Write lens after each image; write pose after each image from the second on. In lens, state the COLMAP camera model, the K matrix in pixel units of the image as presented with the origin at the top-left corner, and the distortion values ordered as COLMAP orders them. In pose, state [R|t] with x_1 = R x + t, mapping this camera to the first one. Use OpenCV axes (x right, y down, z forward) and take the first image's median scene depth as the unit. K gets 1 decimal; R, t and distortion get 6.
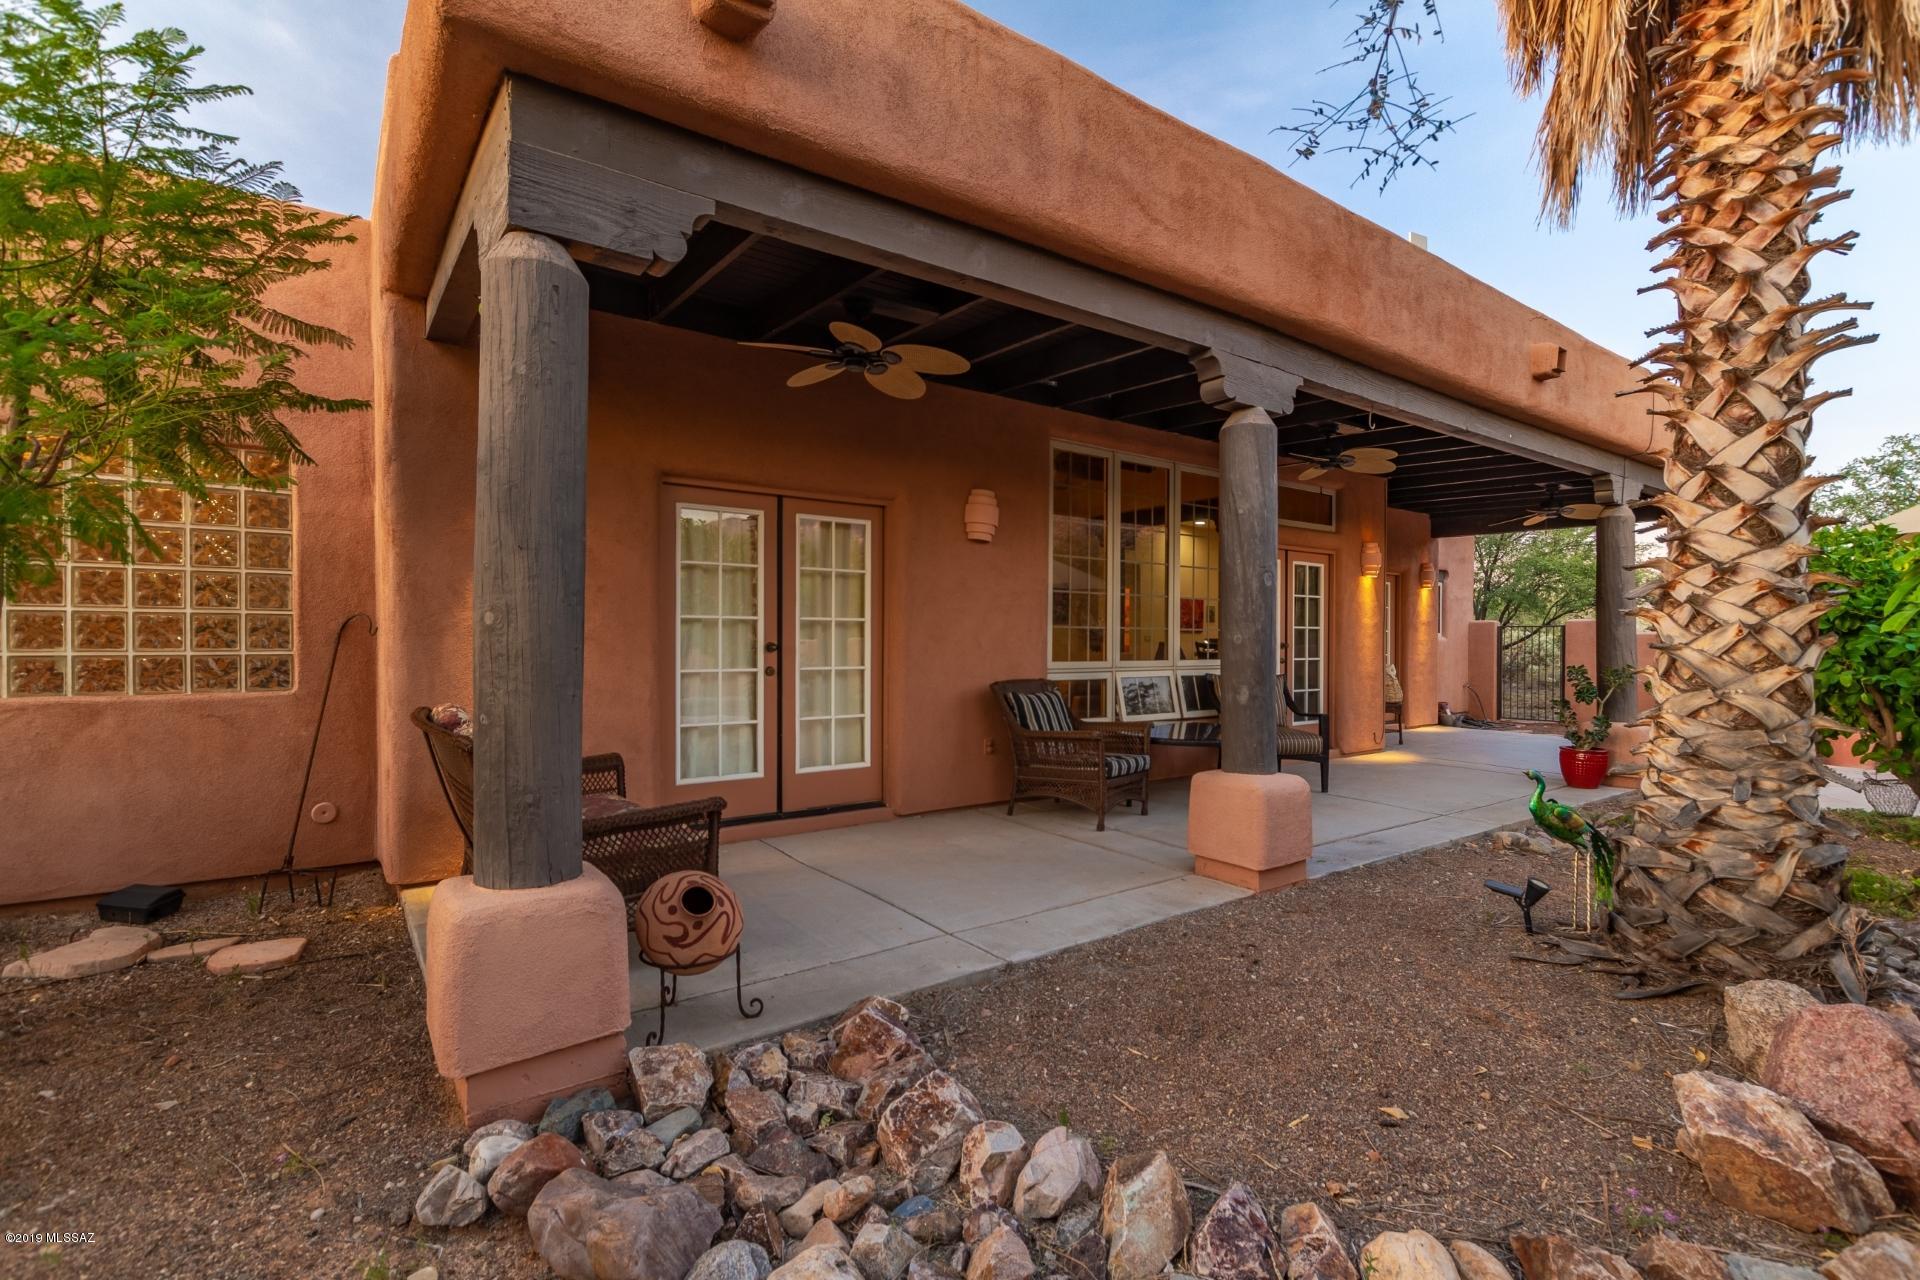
lens RADIAL K [[884.4, 0, 960.0], [0, 884.4, 640.0], [0, 0, 1]] dist [0.019473, -0.007232]
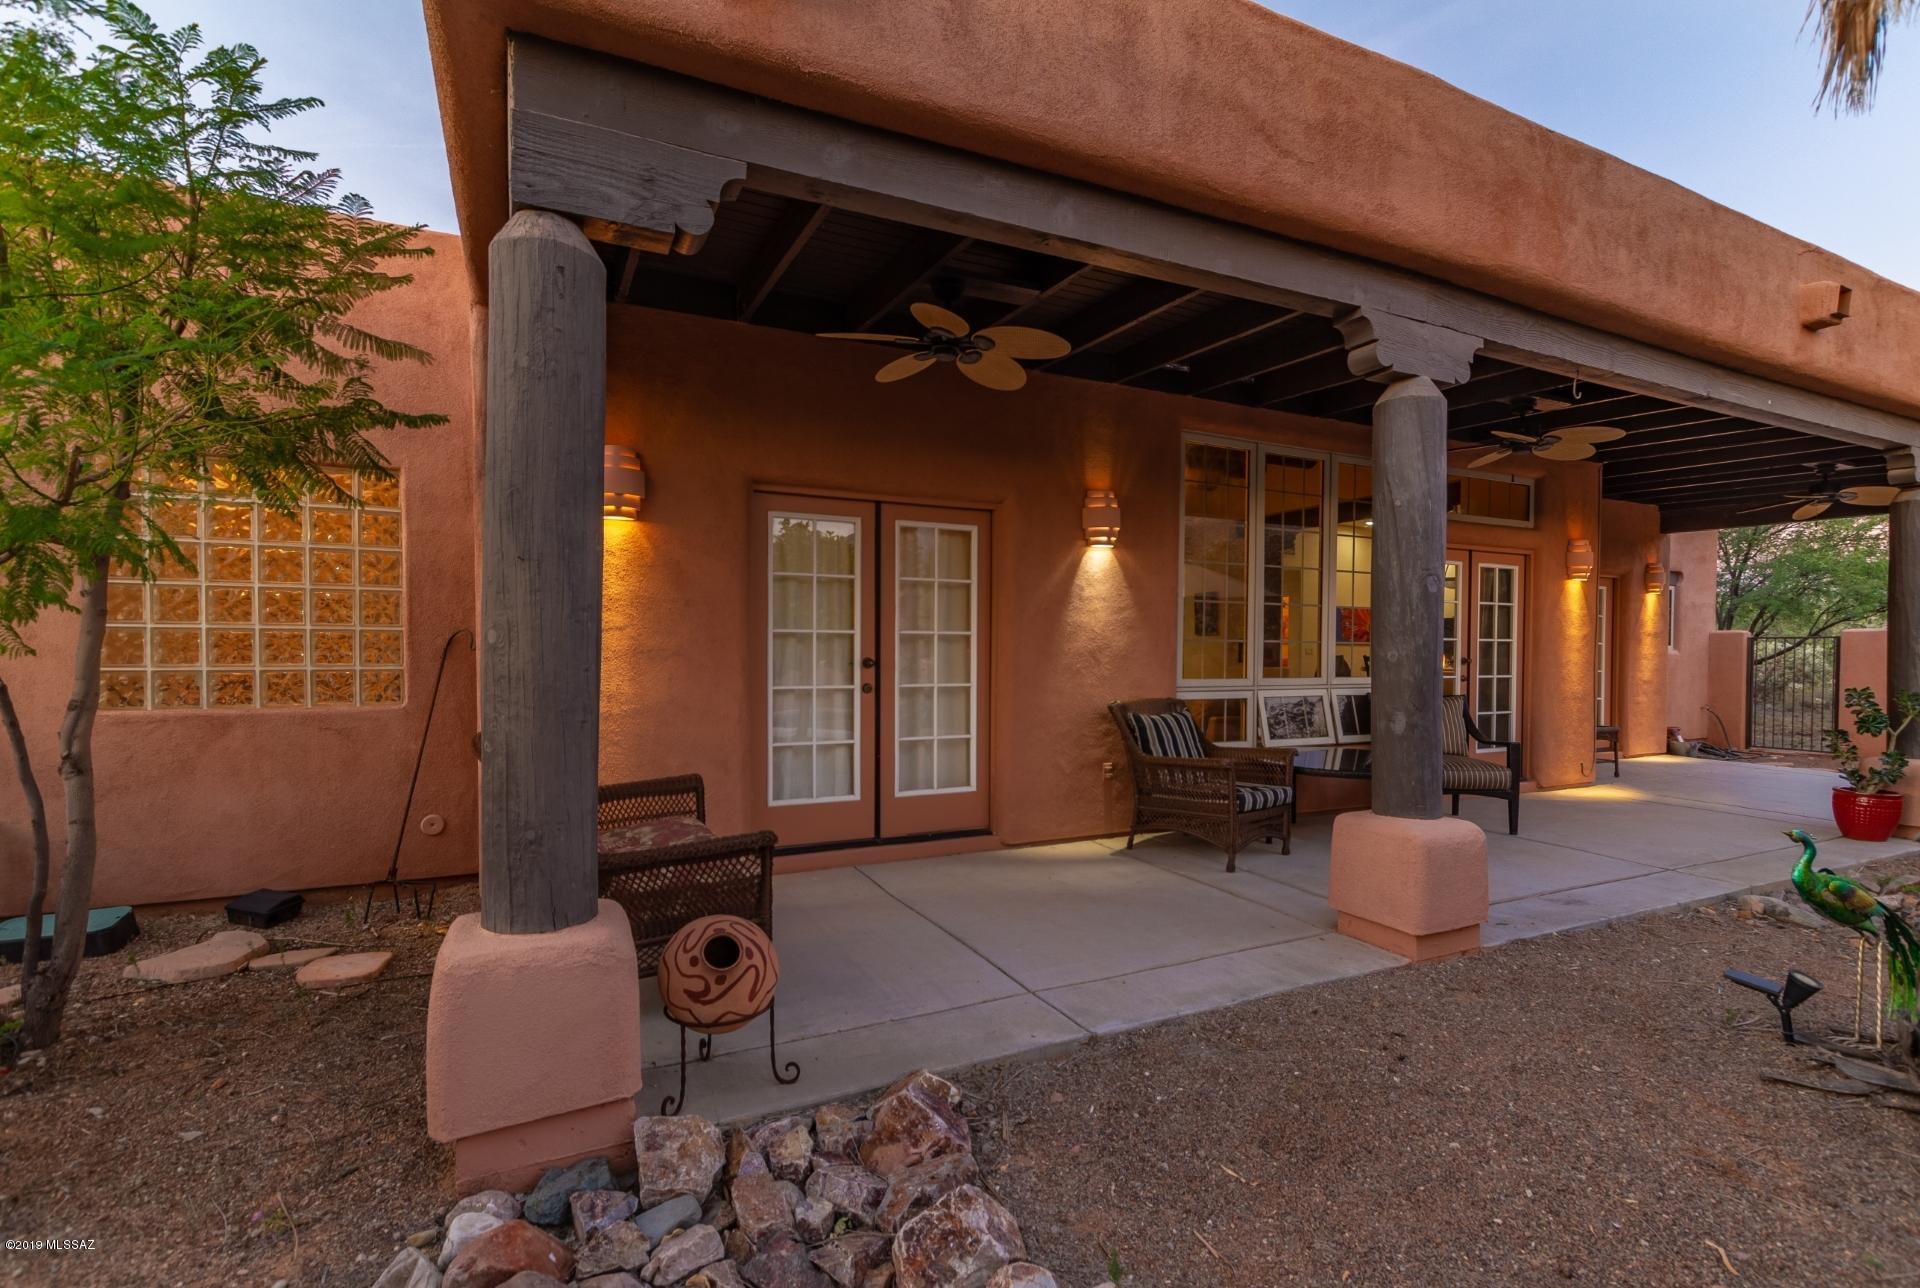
lens RADIAL K [[895.7, 0, 956.4], [0, 895.7, 664.3], [0, 0, 1]] dist [0.018694, -0.008236]
pose [[0.984683, 0.003618, -0.174318, 0.063500], [-0.001086, 0.999893, 0.014614, -0.006168], [0.174352, -0.014201, 0.984581, 0.106128]]
